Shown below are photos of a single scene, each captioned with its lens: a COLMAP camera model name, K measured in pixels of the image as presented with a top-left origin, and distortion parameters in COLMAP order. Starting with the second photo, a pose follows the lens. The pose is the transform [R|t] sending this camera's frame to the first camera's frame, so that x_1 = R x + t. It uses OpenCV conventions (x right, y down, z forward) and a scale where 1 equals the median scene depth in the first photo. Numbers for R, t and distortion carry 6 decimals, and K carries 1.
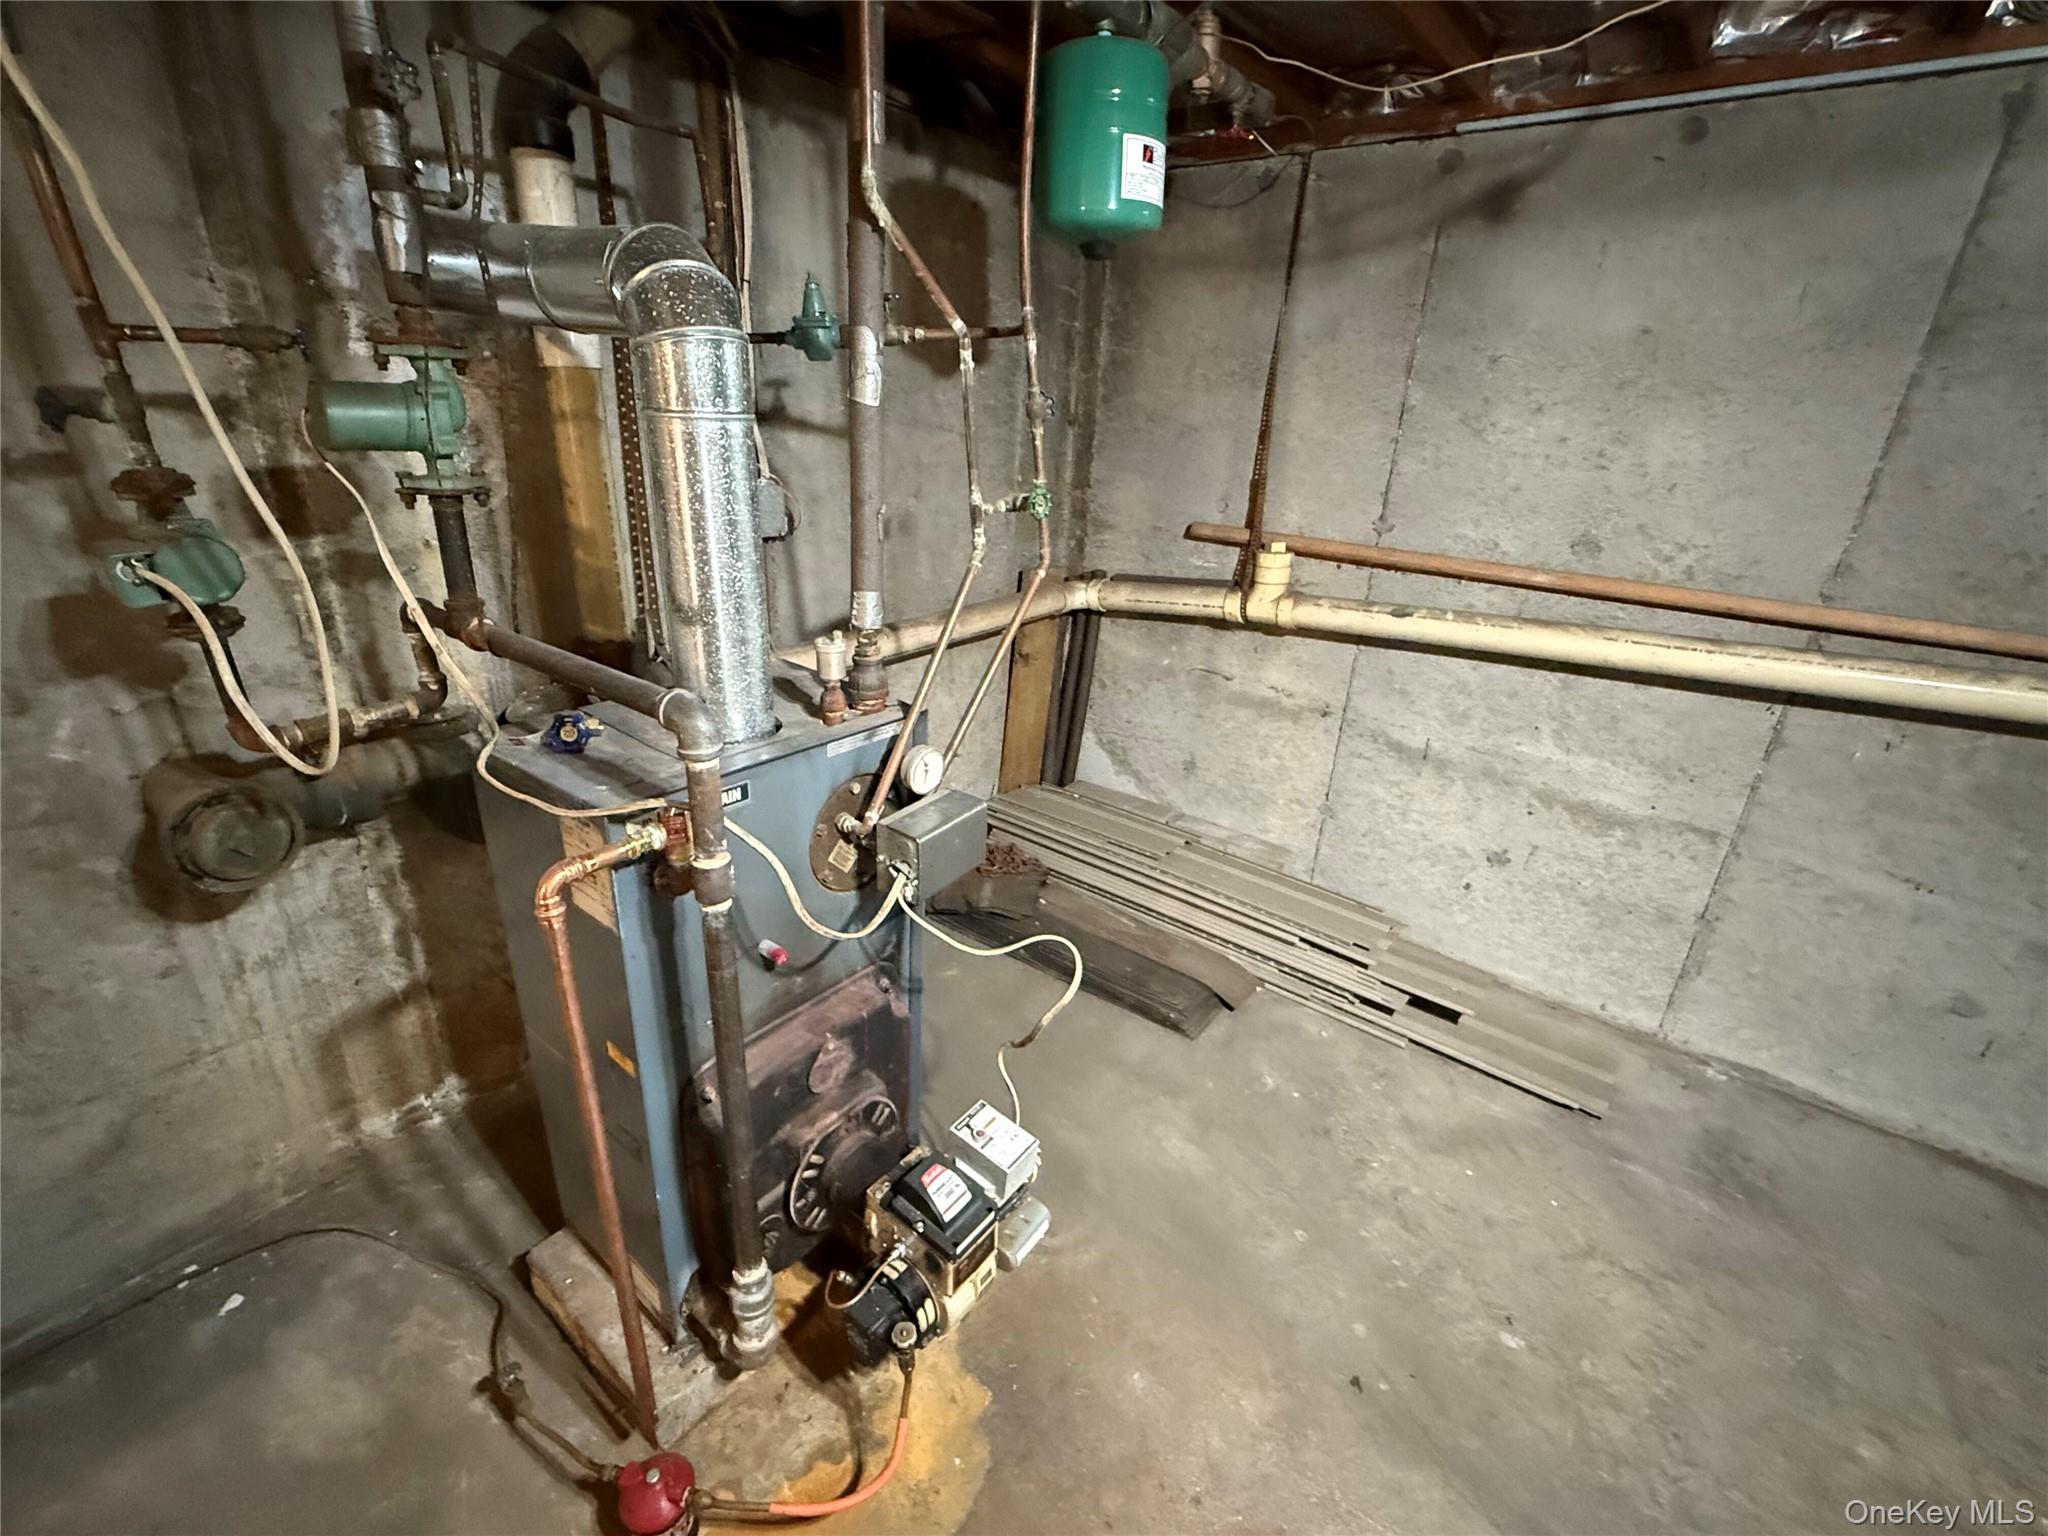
lens RADIAL K [[897.1, 0, 1021.9], [0, 897.1, 769.8], [0, 0, 1]] dist [0.000343, 0.000293]
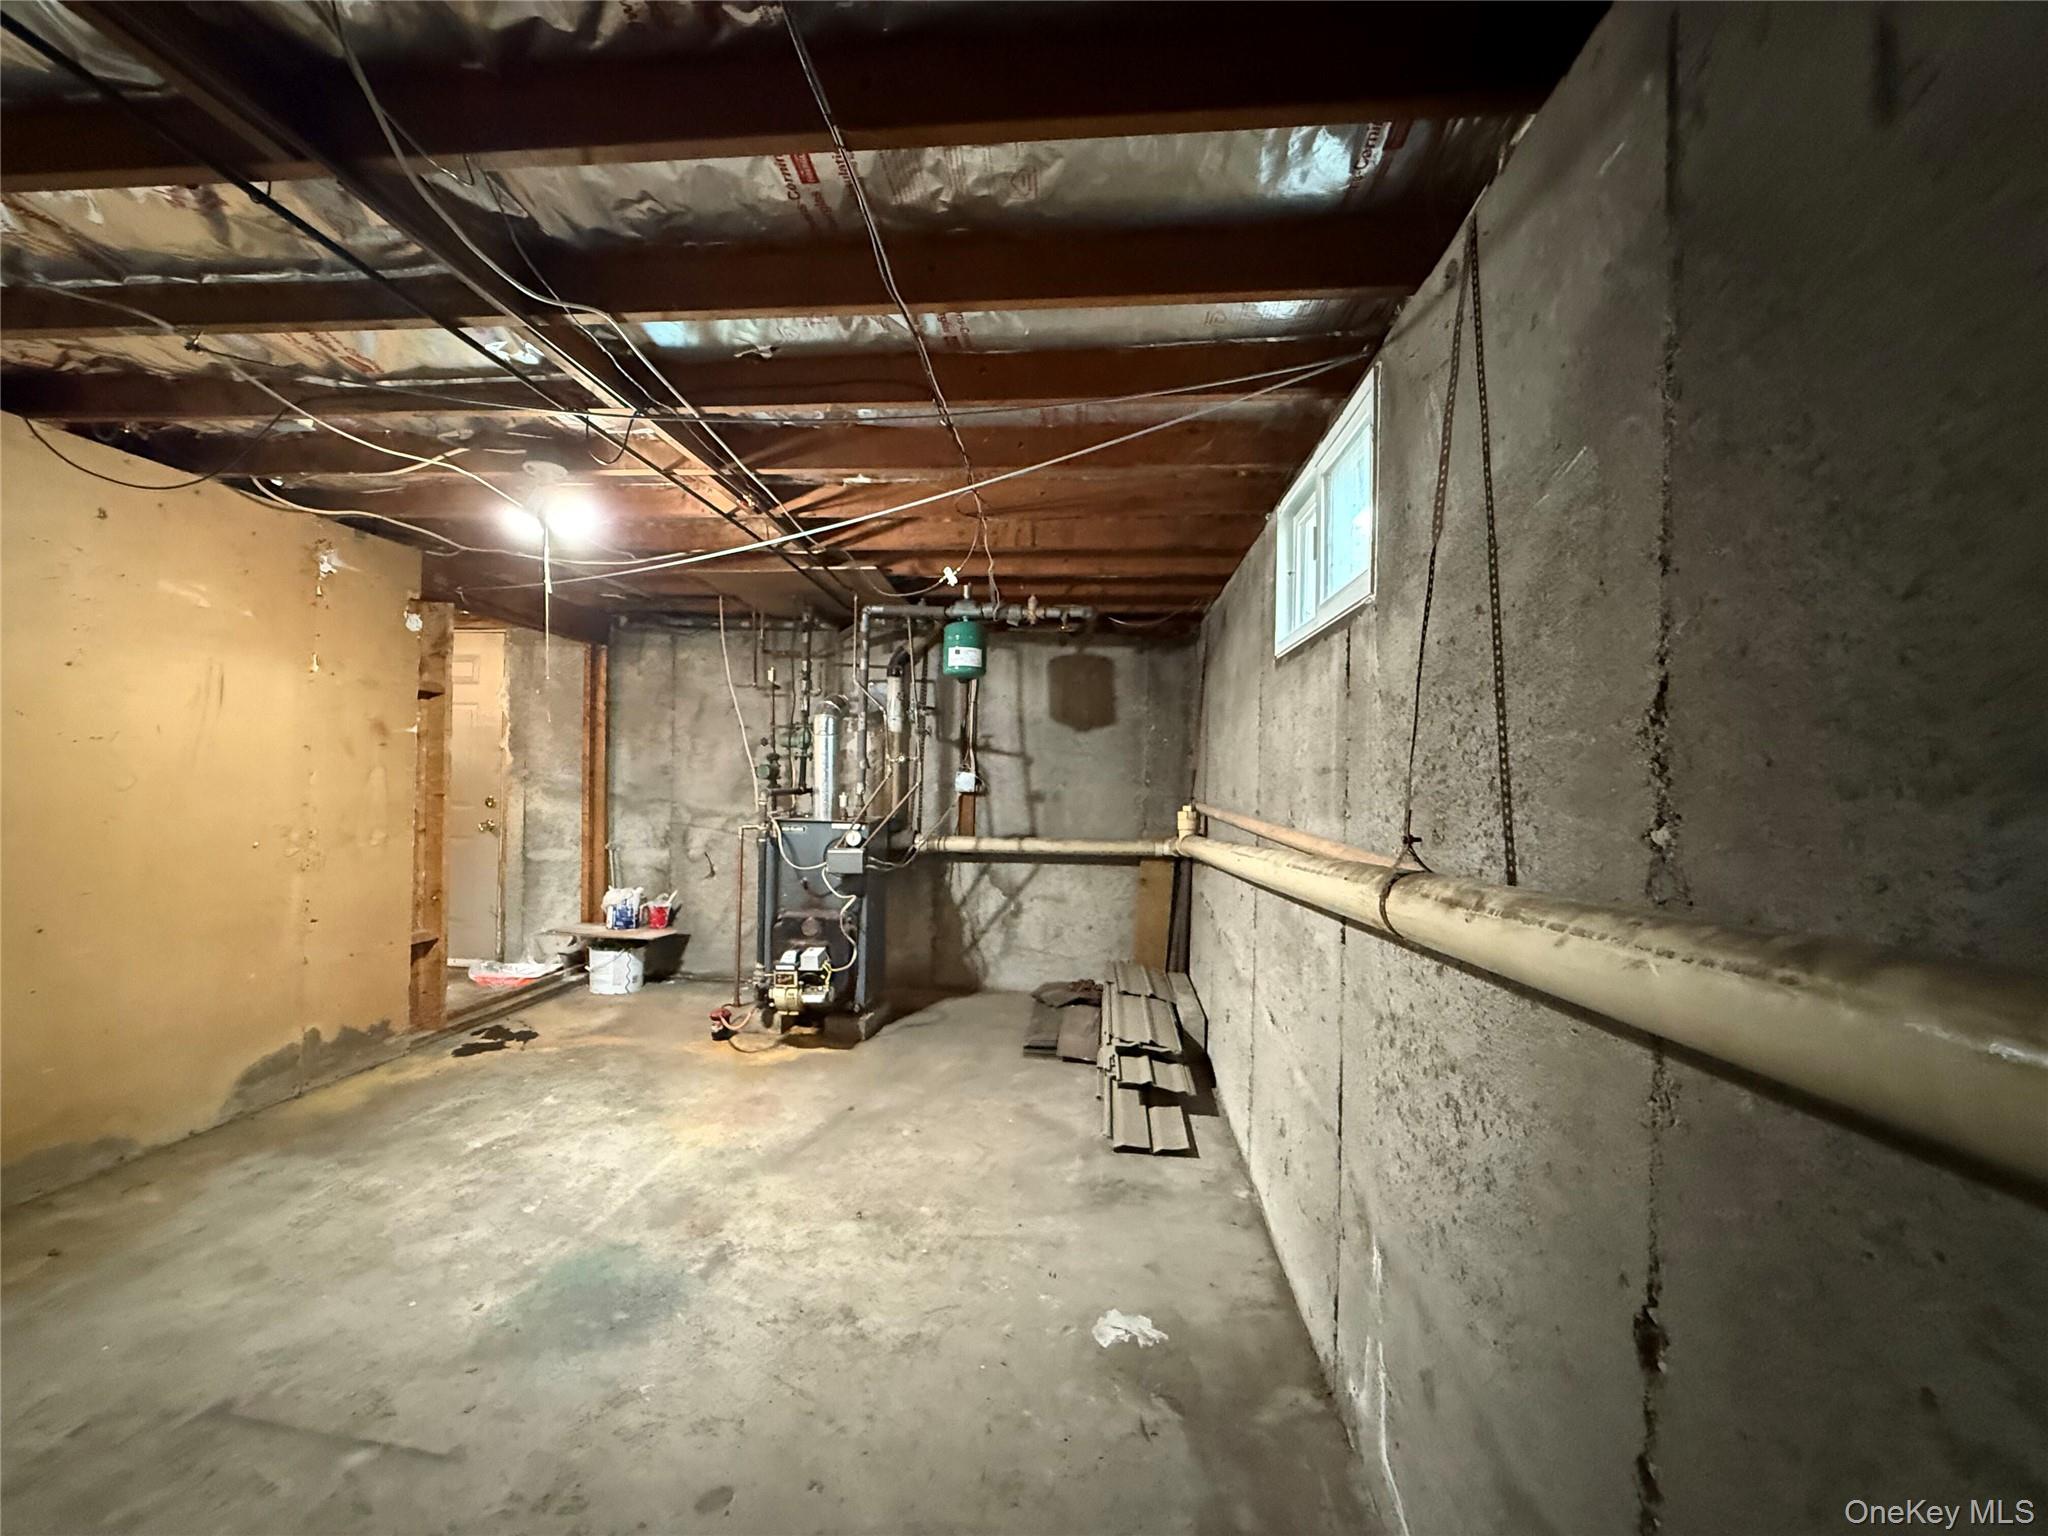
lens RADIAL K [[813.9, 0, 1030.4], [0, 813.9, 772.1], [0, 0, 1]] dist [0.001328, 0.000095]
pose [[0.549320, -0.037951, -0.834750, 1.682720], [-0.315567, 0.915572, -0.249289, 0.197515], [0.773735, 0.400359, 0.490966, -0.003466]]
